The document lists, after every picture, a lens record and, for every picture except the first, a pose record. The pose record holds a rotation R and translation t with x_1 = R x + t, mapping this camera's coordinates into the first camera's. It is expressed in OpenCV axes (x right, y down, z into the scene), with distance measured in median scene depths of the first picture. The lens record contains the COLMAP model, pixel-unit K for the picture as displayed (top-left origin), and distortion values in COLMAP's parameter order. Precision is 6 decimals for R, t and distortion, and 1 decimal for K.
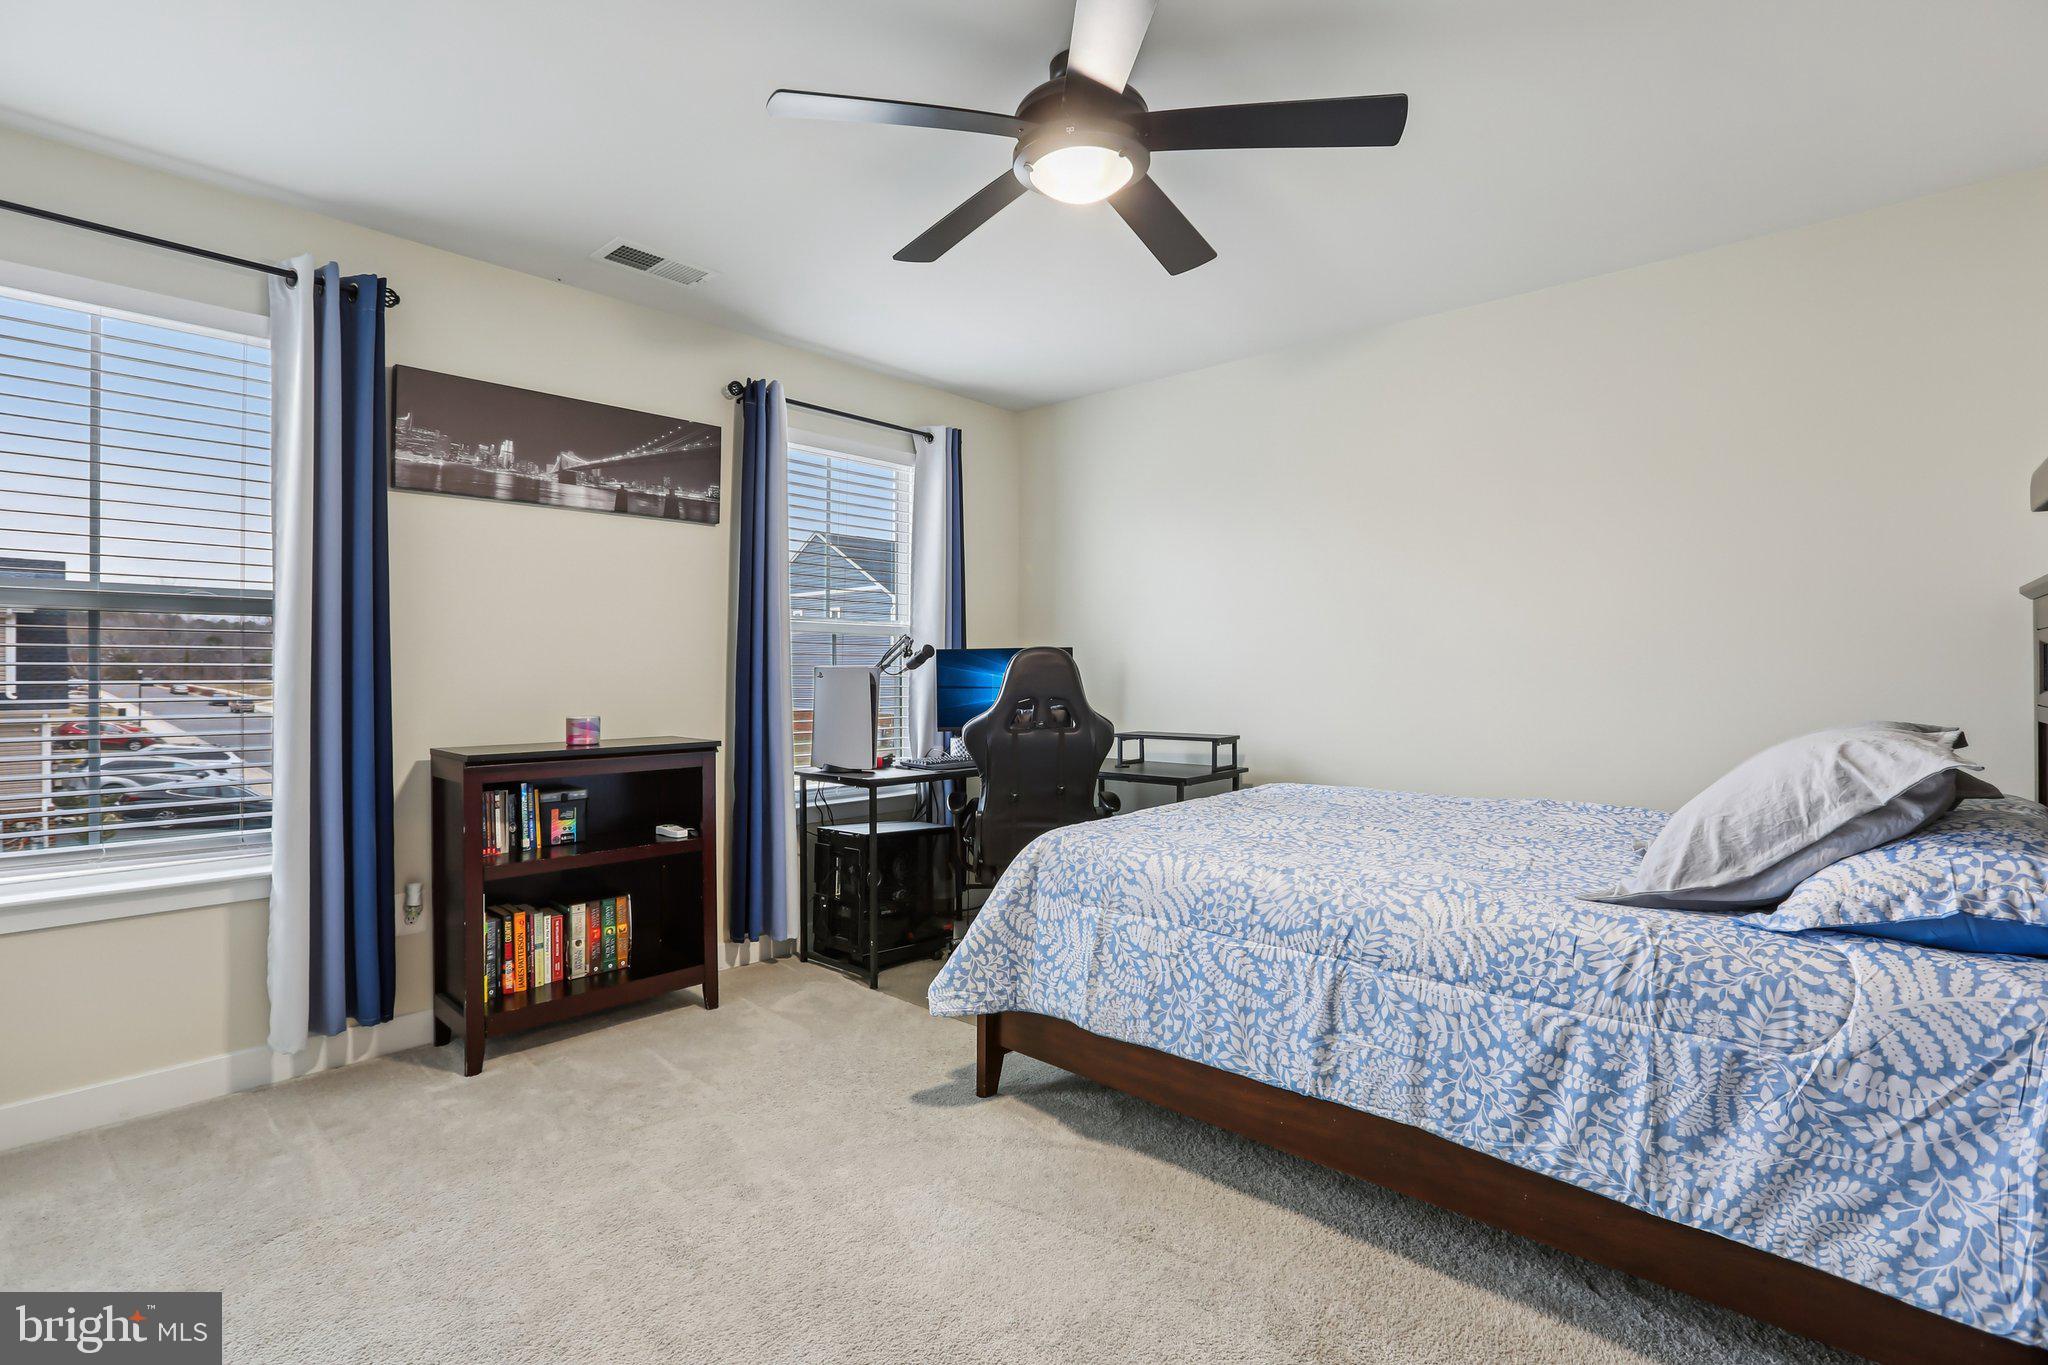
lens RADIAL K [[950.2, 0, 1012.0], [0, 950.2, 676.9], [0, 0, 1]] dist [-0.044247, 0.016165]
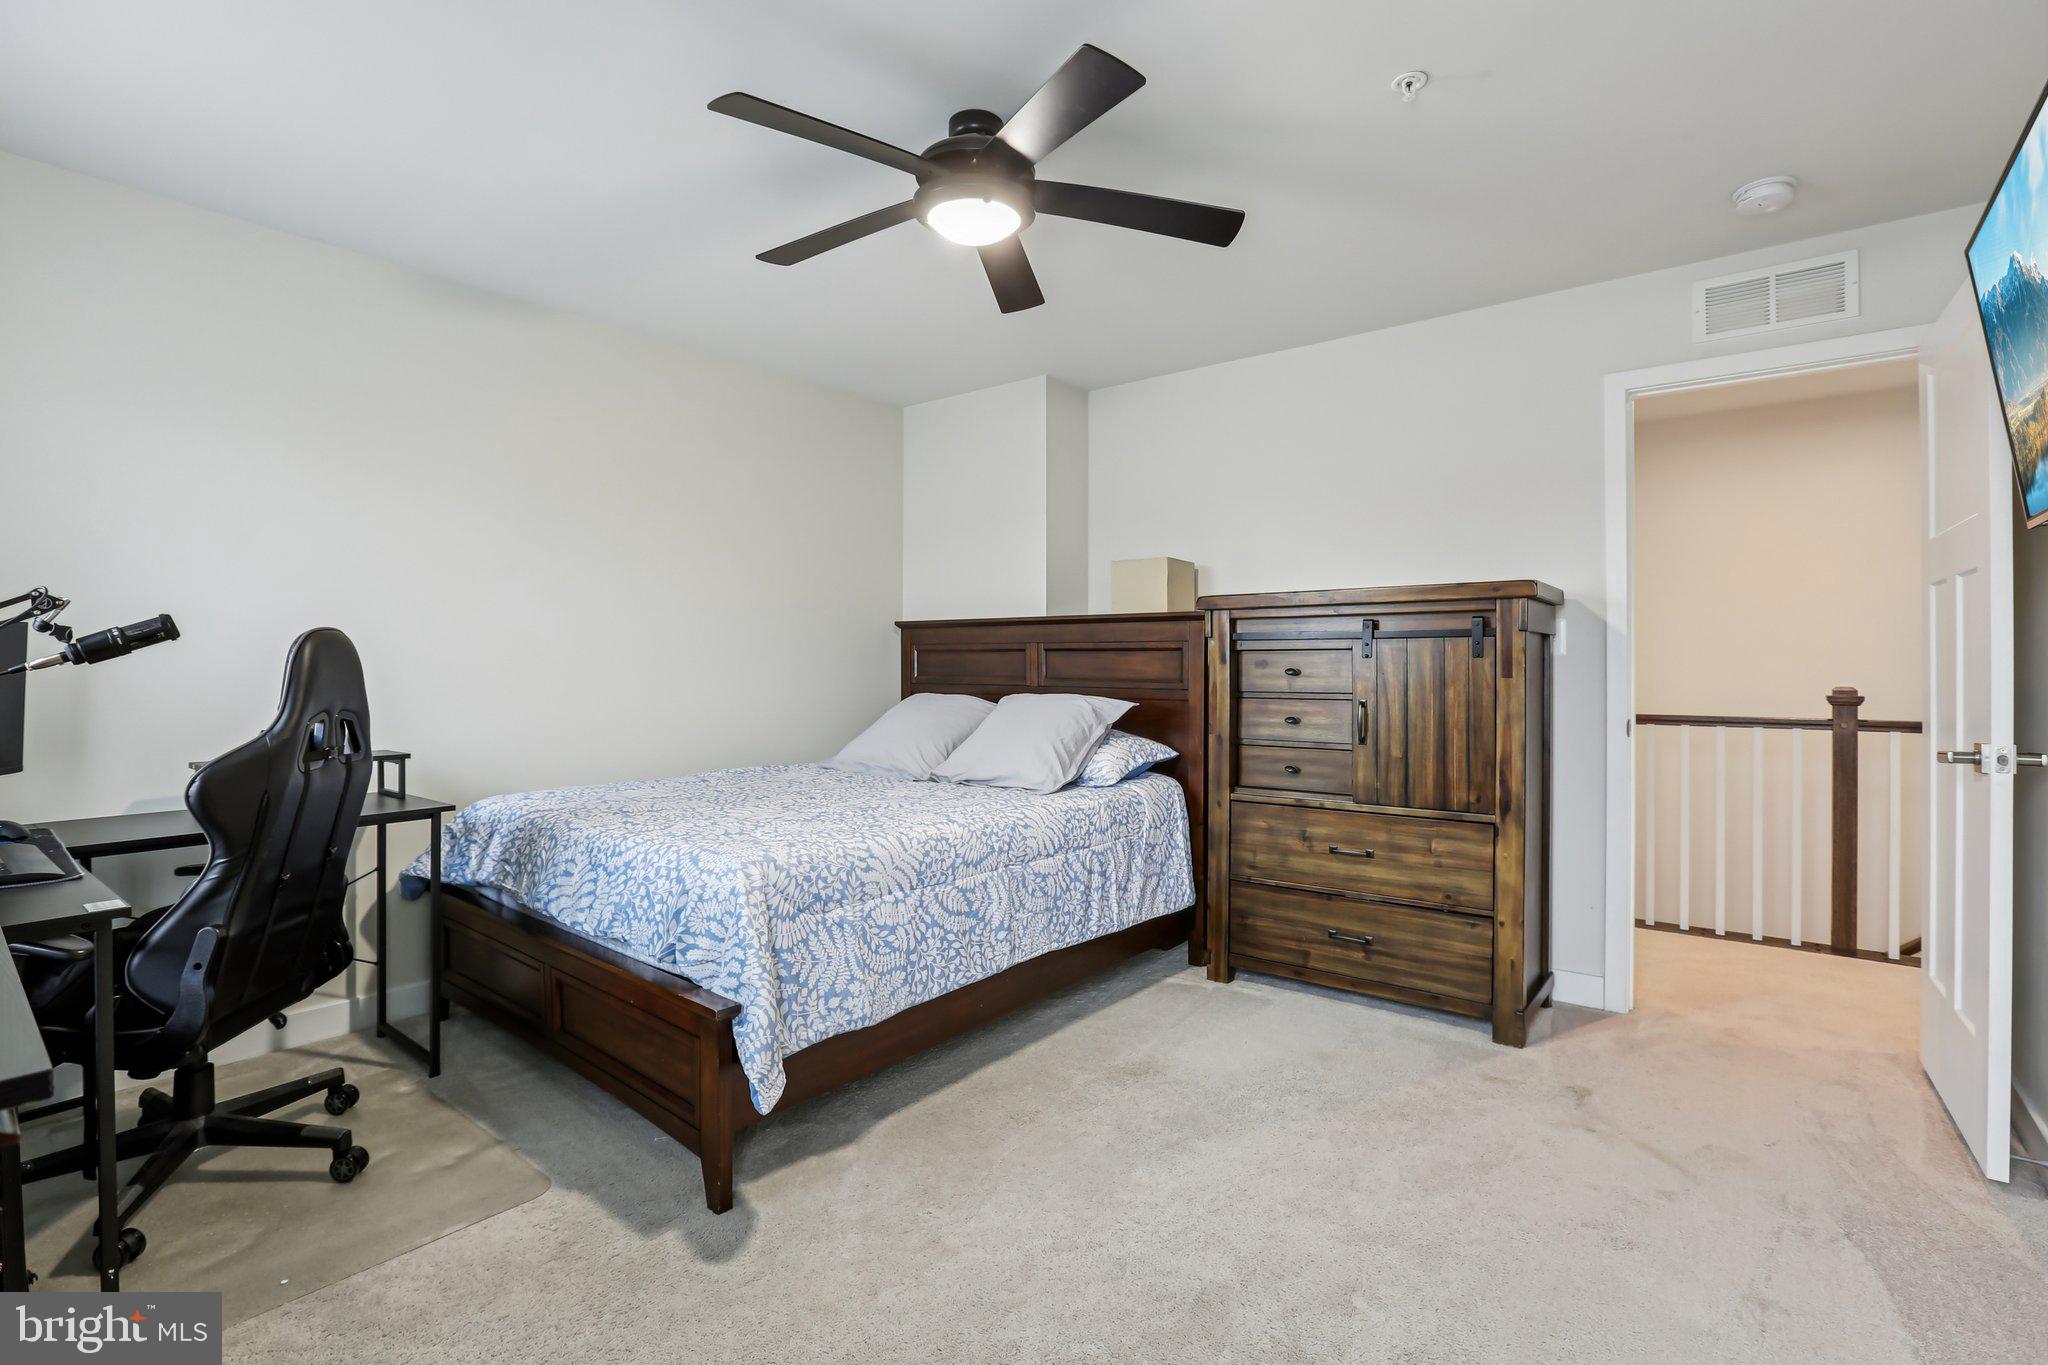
lens RADIAL K [[950.2, 0, 1010.4], [0, 950.2, 664.3], [0, 0, 1]] dist [-0.044247, 0.016165]
pose [[-0.060606, -0.000515, 0.998162, -1.046184], [0.003014, 0.999995, 0.000699, -0.010243], [-0.998157, 0.003050, -0.060604, 1.030059]]
